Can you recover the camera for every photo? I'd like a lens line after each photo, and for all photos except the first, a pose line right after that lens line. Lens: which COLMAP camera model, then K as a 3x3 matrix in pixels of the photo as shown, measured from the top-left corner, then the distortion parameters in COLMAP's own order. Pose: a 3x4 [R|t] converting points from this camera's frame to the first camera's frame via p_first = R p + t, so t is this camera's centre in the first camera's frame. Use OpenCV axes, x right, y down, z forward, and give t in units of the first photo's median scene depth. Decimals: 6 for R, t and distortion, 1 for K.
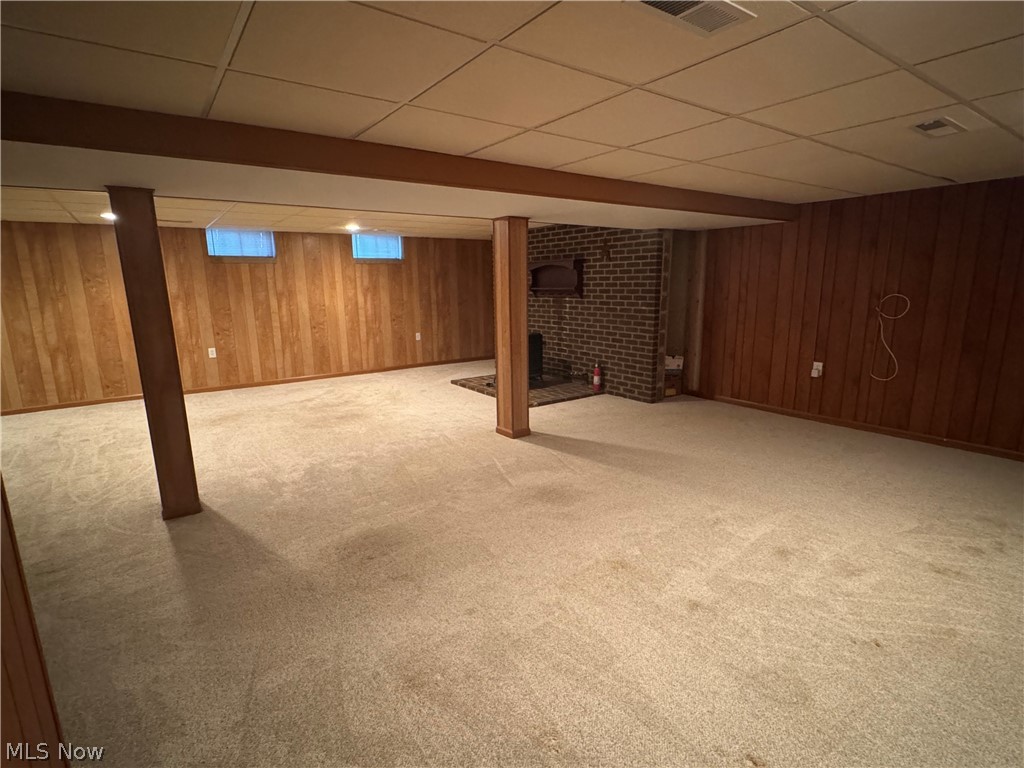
lens RADIAL K [[506.9, 0, 512.0], [0, 506.9, 384.0], [0, 0, 1]] dist [-0.000406, -0.000232]
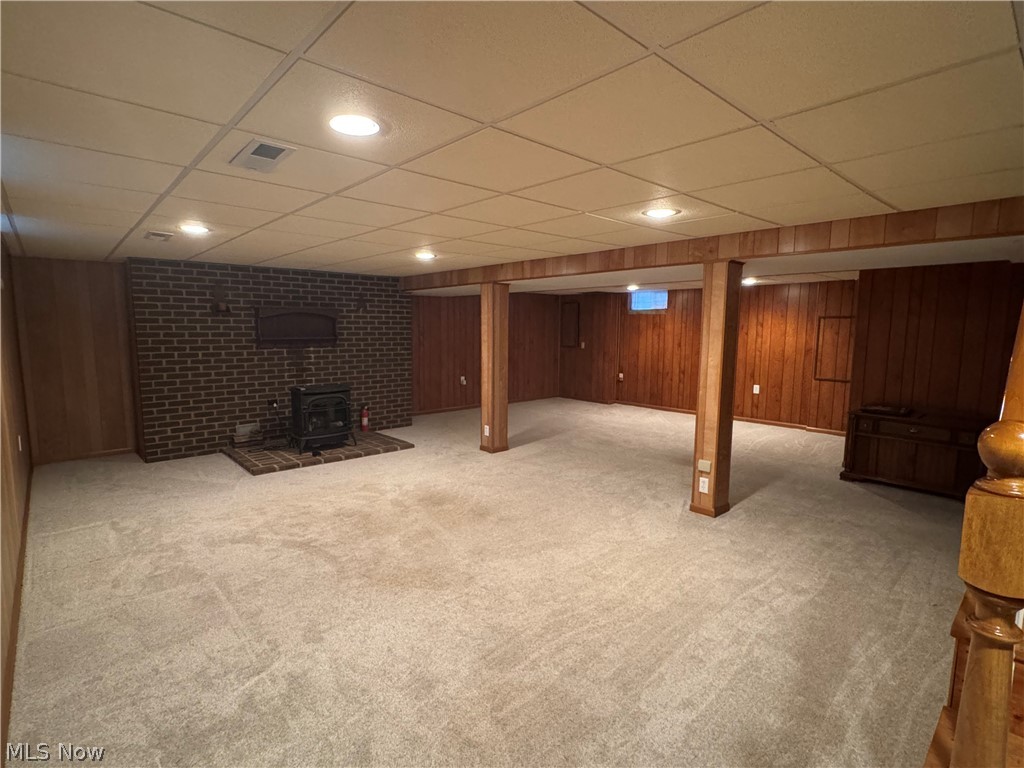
lens RADIAL K [[506.9, 0, 512.0], [0, 506.9, 384.0], [0, 0, 1]] dist [-0.000406, -0.000232]
pose [[-0.122003, -0.092892, 0.988173, -1.733106], [0.197922, 0.973338, 0.115934, -0.277290], [-0.972596, 0.209726, -0.100365, 1.480182]]
